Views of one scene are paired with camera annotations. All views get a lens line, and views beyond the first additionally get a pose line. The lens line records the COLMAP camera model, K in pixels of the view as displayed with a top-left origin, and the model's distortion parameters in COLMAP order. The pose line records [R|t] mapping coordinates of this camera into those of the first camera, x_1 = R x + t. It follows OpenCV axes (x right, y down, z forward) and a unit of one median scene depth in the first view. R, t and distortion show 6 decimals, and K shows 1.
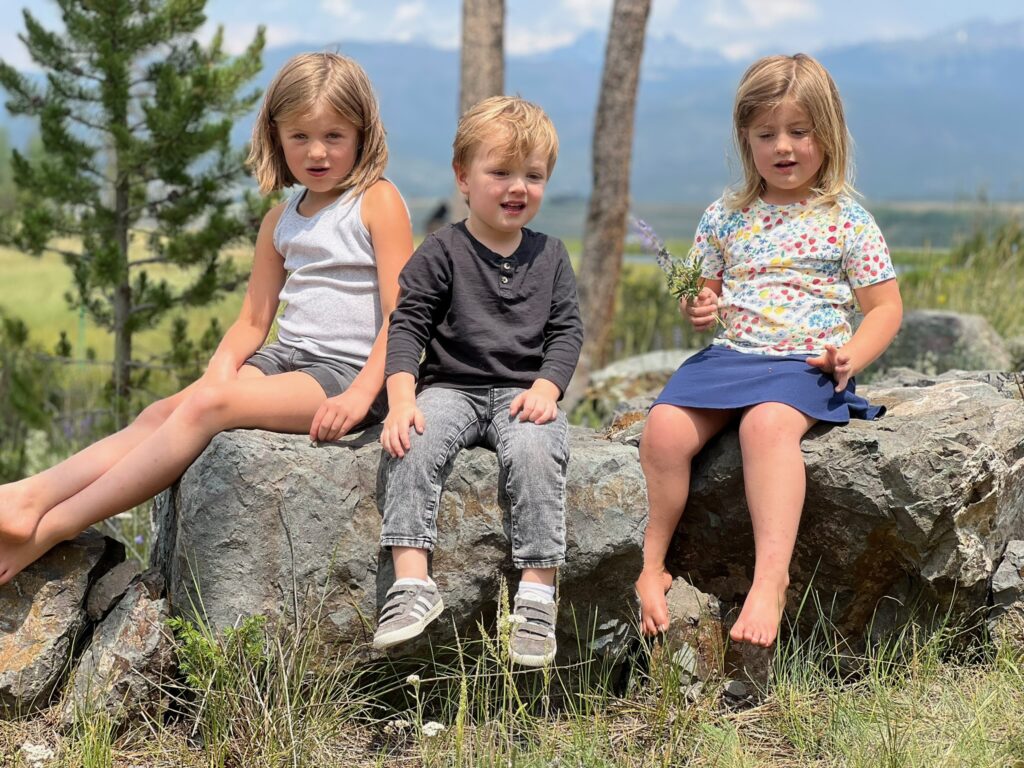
lens RADIAL K [[2275.8, 0, 480.8], [0, 2275.8, 361.3], [0, 0, 1]] dist [0.229301, 0.000000]
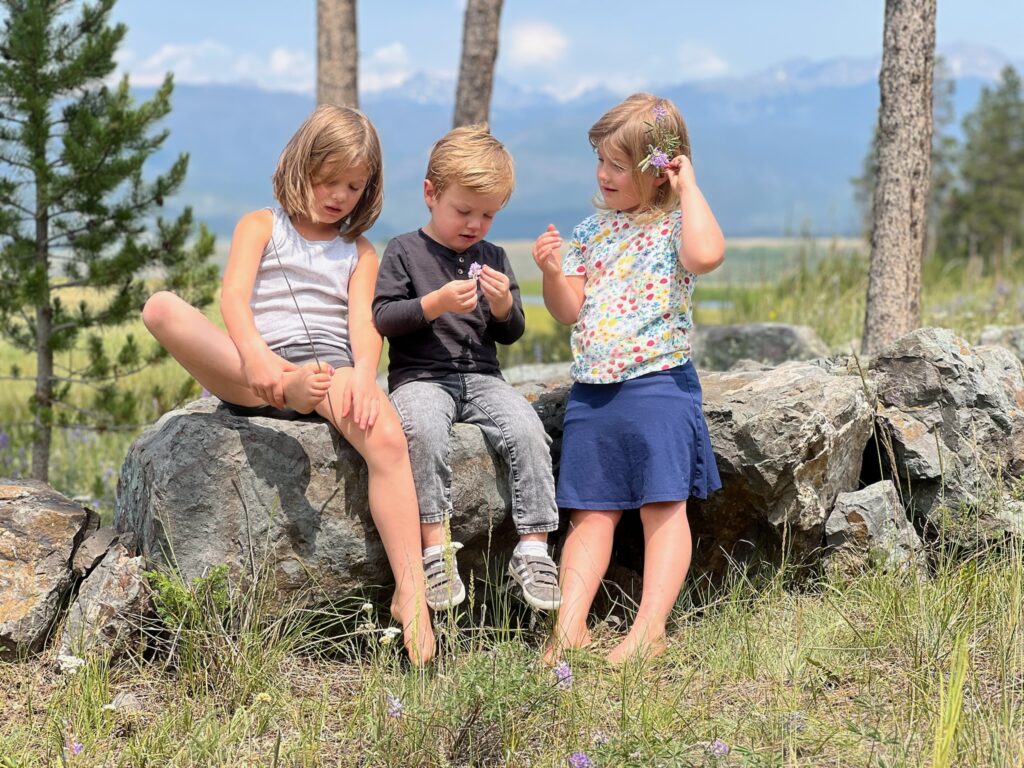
lens RADIAL K [[2275.8, 0, 512.3], [0, 2275.8, 366.4], [0, 0, 1]] dist [0.229301, 0.000000]
pose [[0.996102, -0.020850, 0.085706, -0.044607], [0.022165, 0.999650, -0.014424, 0.025842], [-0.085375, 0.016267, 0.996216, -0.190023]]
